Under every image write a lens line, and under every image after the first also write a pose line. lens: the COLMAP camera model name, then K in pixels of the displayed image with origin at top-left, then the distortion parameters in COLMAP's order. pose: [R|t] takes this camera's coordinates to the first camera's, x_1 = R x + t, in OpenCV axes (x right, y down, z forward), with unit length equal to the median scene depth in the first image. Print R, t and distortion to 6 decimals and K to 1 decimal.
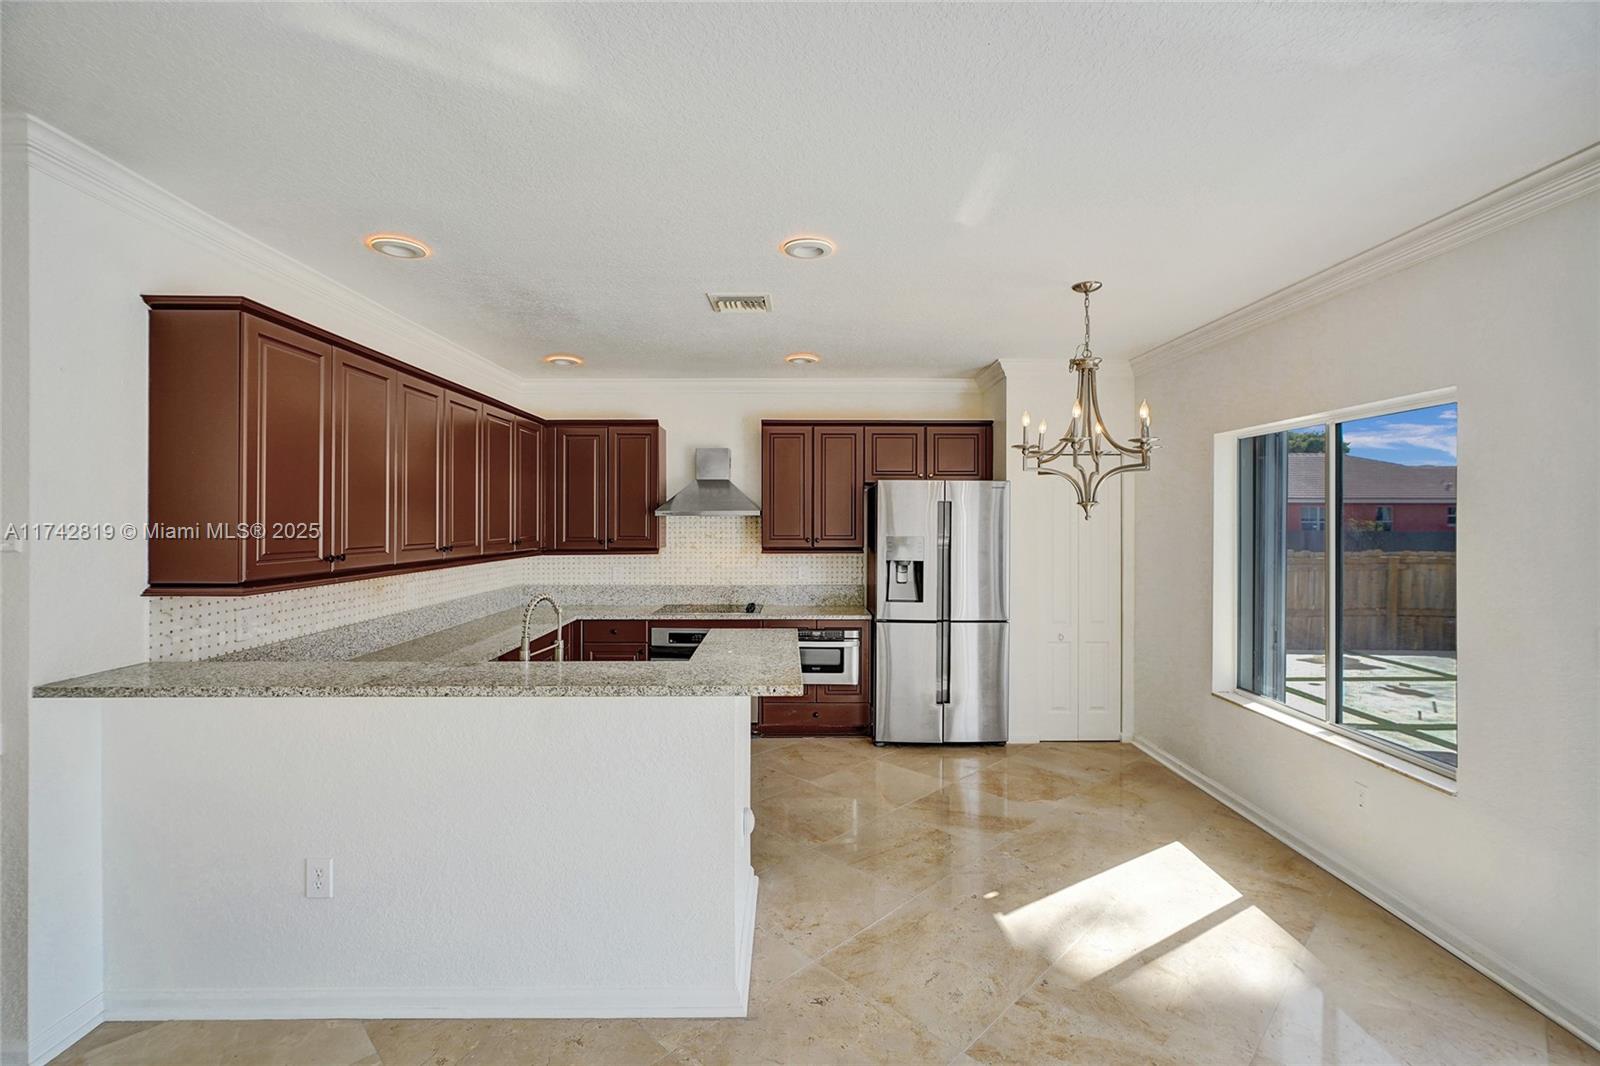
lens RADIAL K [[718.2, 0, 806.7], [0, 718.2, 533.2], [0, 0, 1]] dist [0.001570, 0.000068]
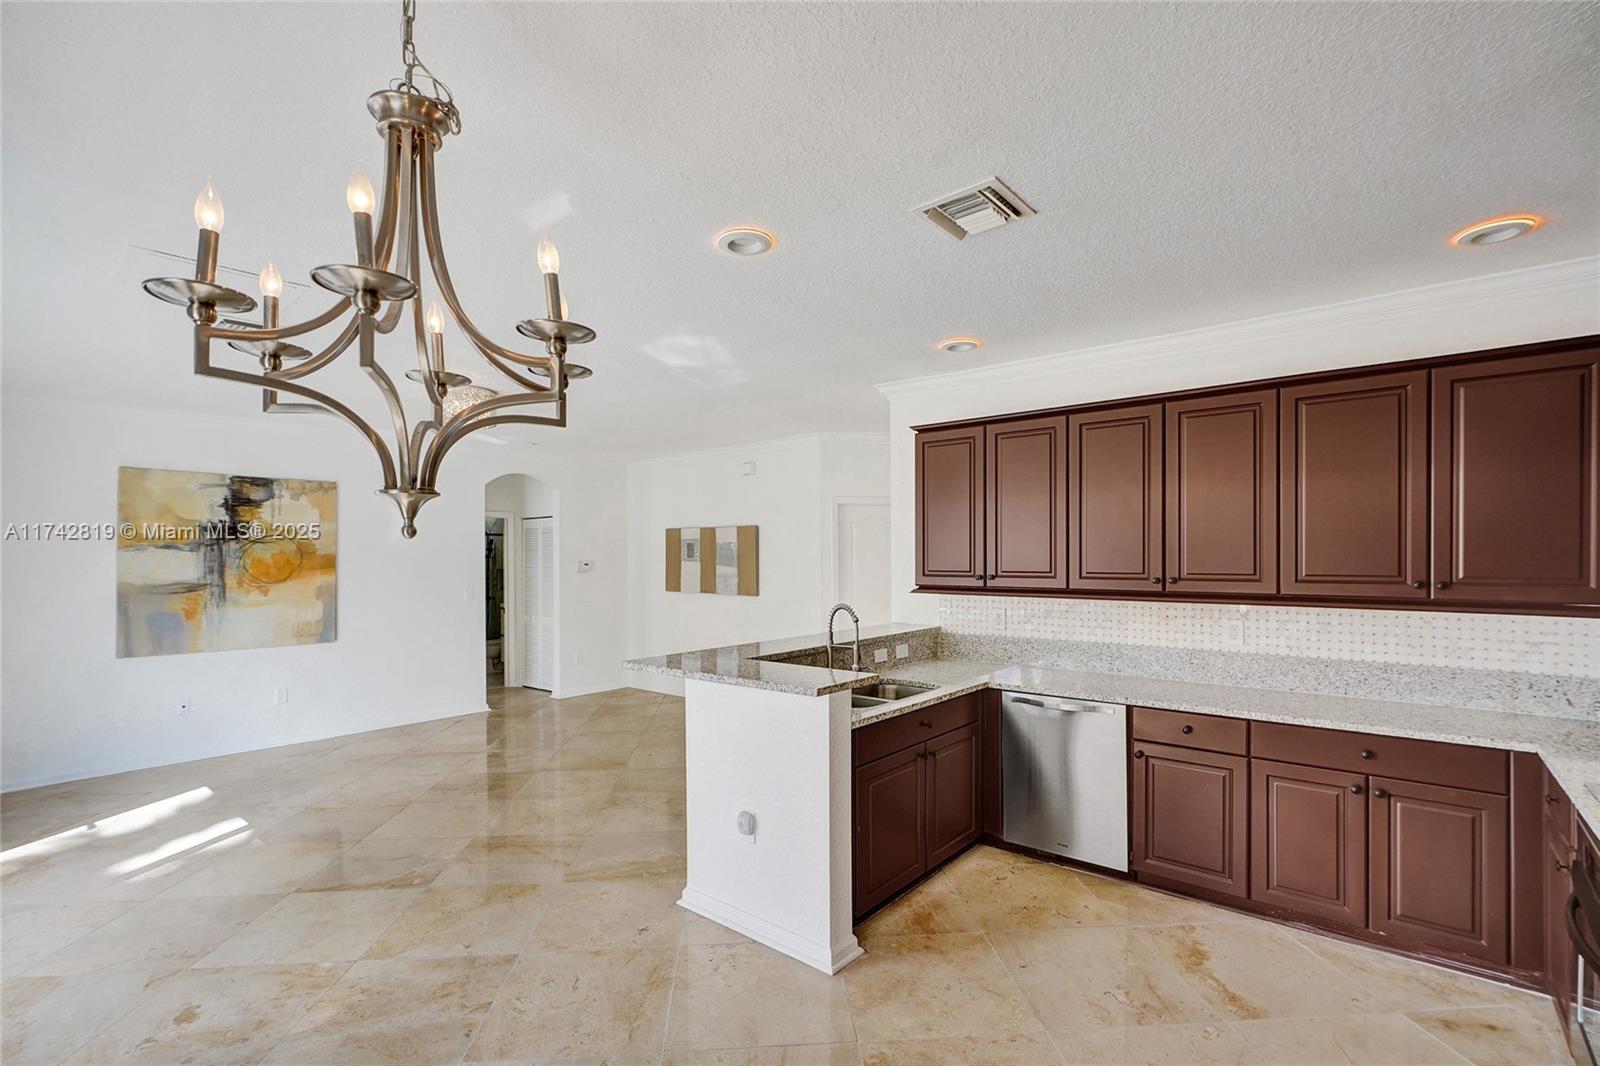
lens RADIAL K [[718.2, 0, 810.3], [0, 718.2, 545.1], [0, 0, 1]] dist [0.001570, 0.000068]
pose [[-0.654136, -0.011173, -0.756295, 0.788267], [-0.001447, 0.999908, -0.013520, -0.017751], [0.756376, -0.007750, -0.654091, 2.037969]]
